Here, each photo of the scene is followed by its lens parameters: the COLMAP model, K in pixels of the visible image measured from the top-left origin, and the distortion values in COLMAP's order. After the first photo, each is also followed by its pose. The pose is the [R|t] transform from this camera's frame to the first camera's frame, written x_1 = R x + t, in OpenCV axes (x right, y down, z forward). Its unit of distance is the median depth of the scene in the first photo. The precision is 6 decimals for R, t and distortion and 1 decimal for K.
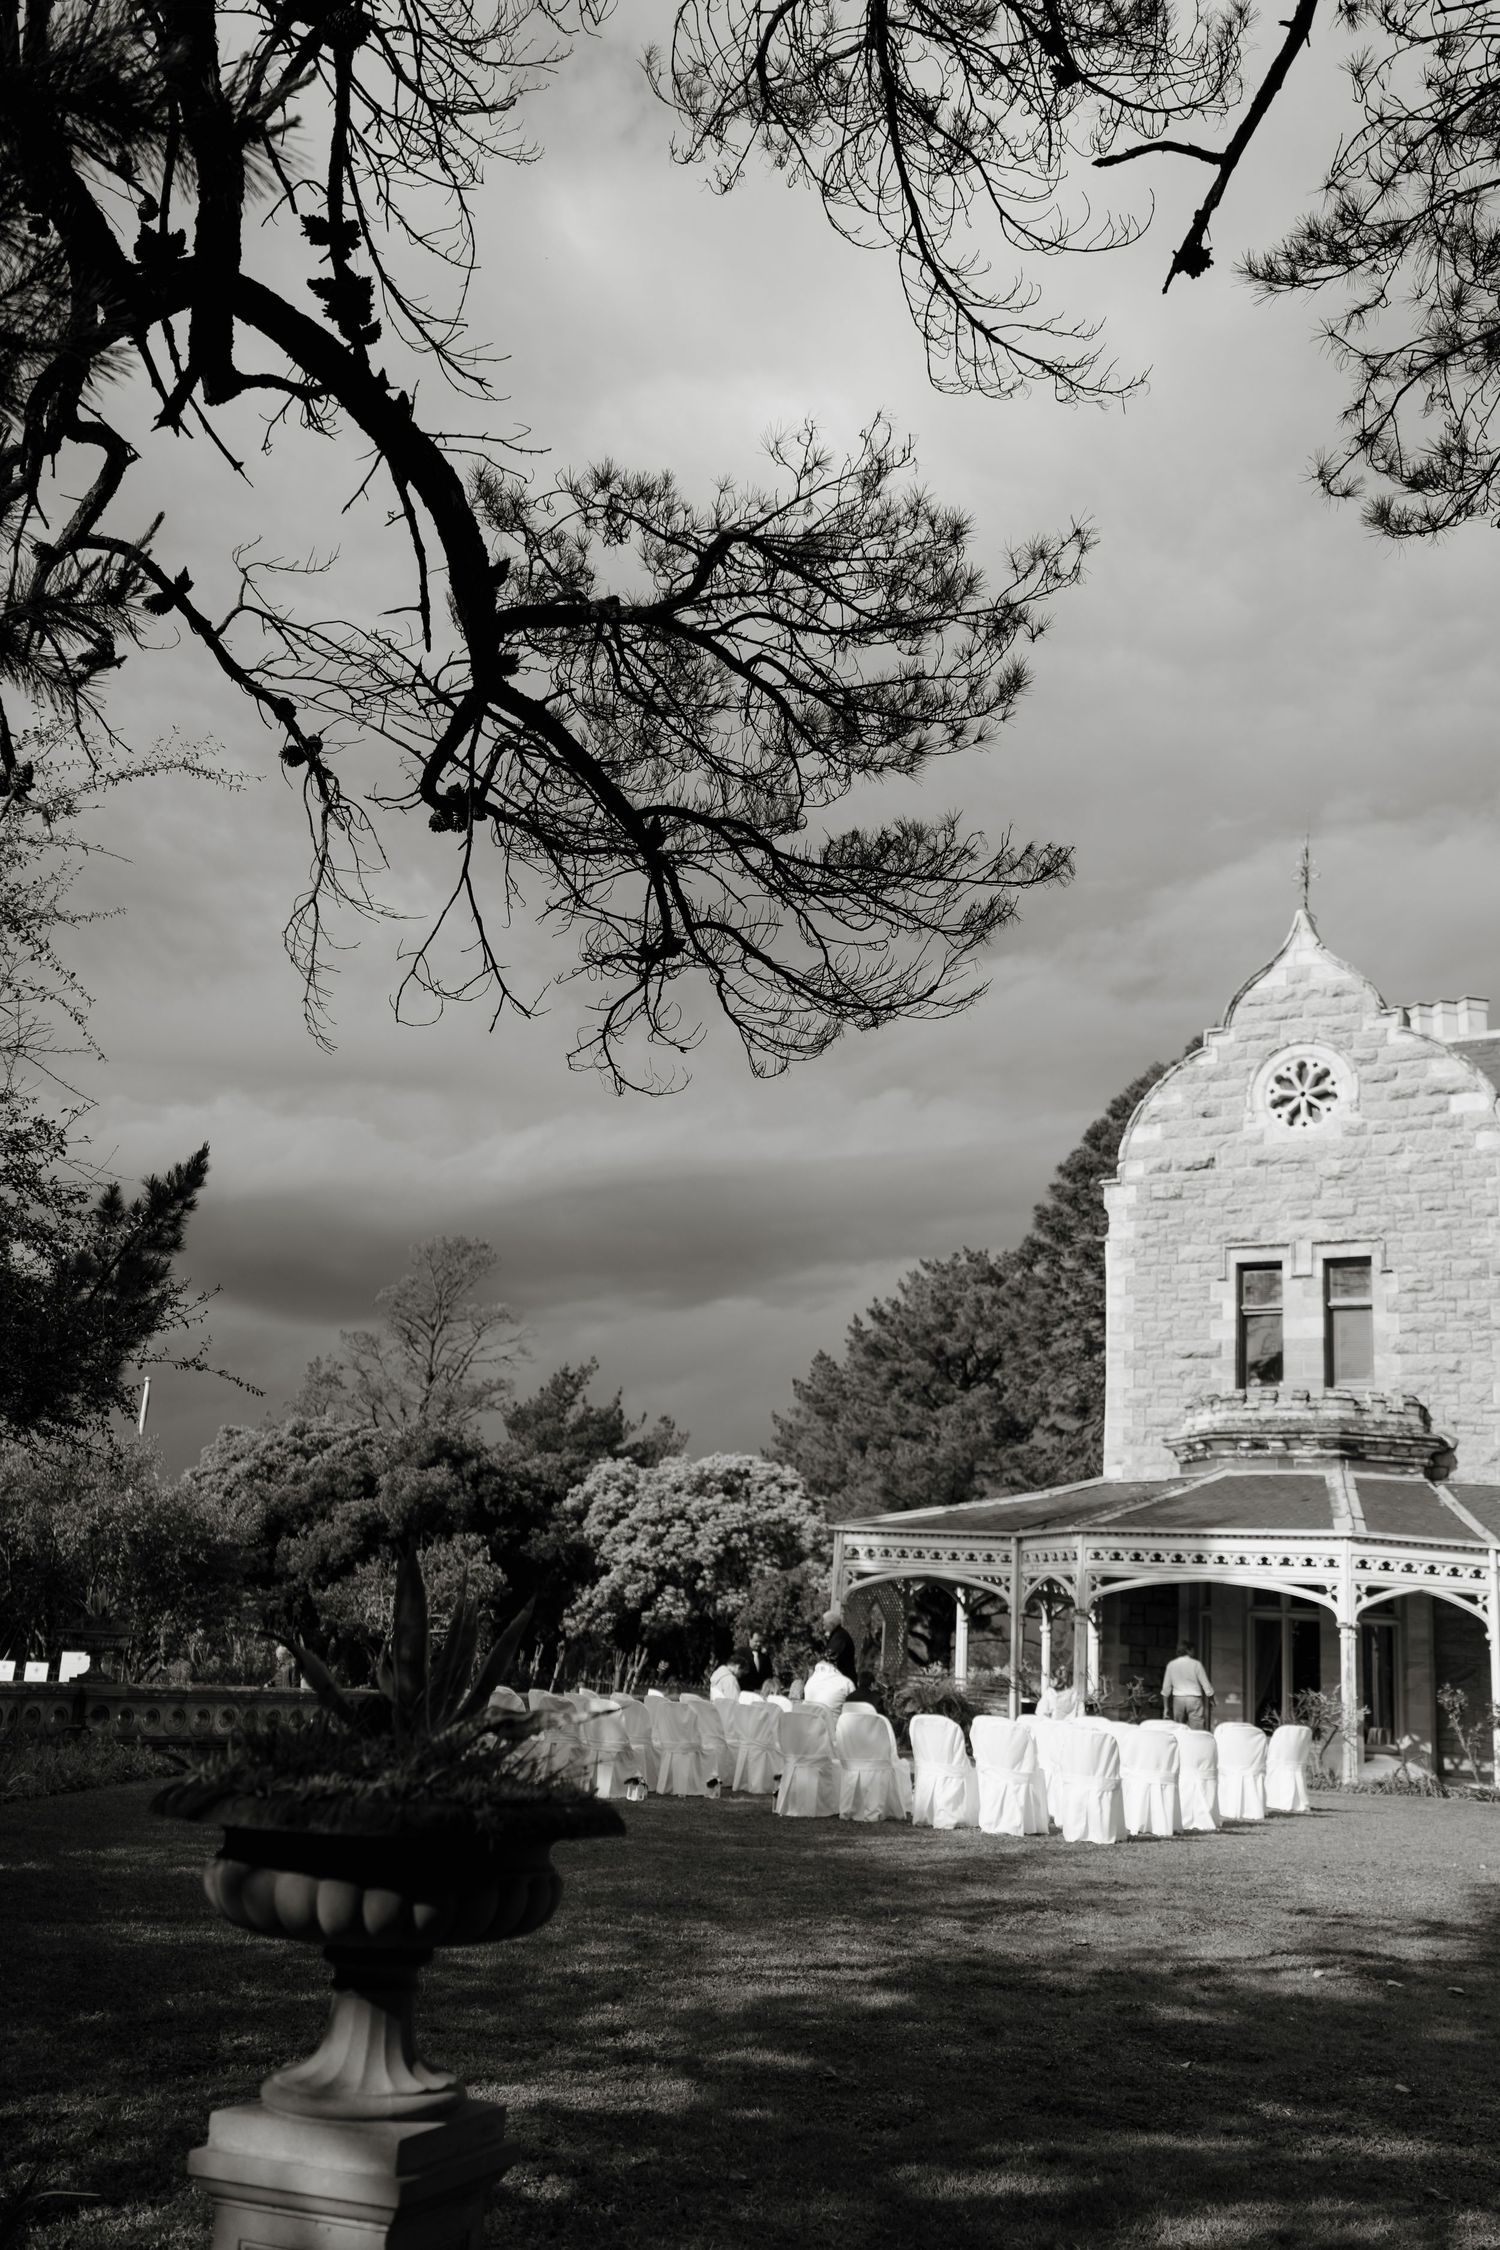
lens RADIAL K [[1896.4, 0, 754.8], [0, 1896.4, 1137.9], [0, 0, 1]] dist [-0.010276, 0.003710]
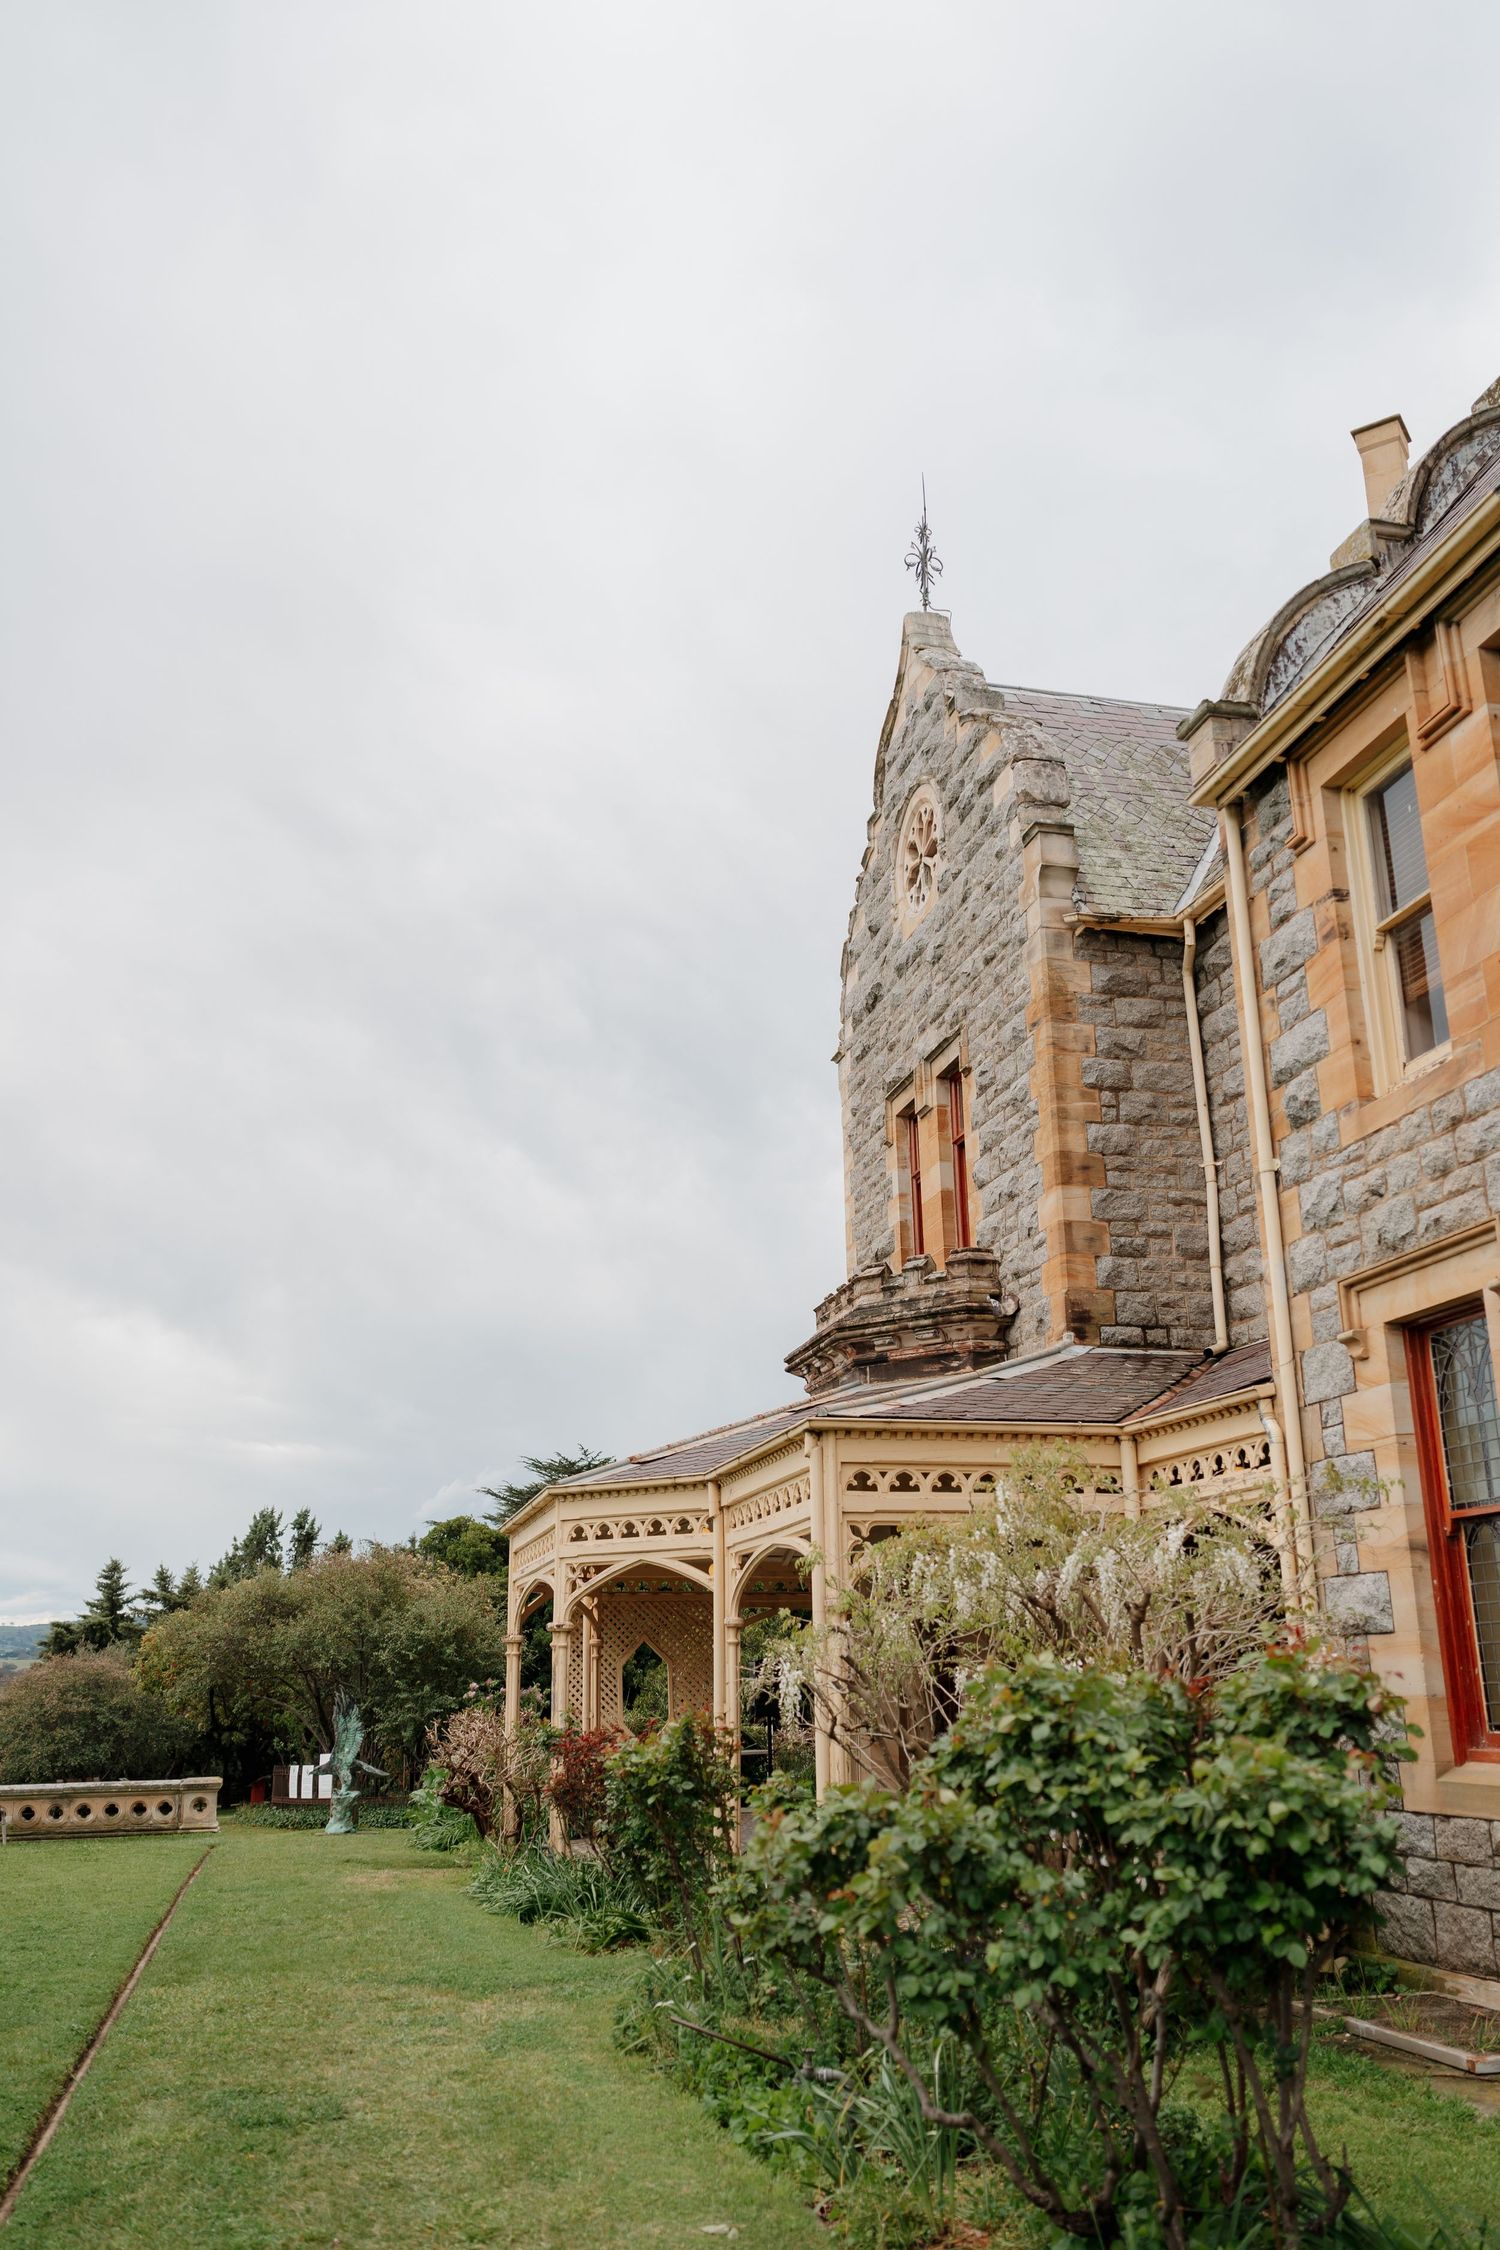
lens RADIAL K [[1797.0, 0, 719.5], [0, 1797.0, 1146.3], [0, 0, 1]] dist [-0.004688, -0.006292]
pose [[0.711563, -0.273803, -0.647078, 0.654298], [0.243768, 0.959947, -0.138129, 0.157092], [0.658980, -0.059449, 0.749807, 0.457596]]
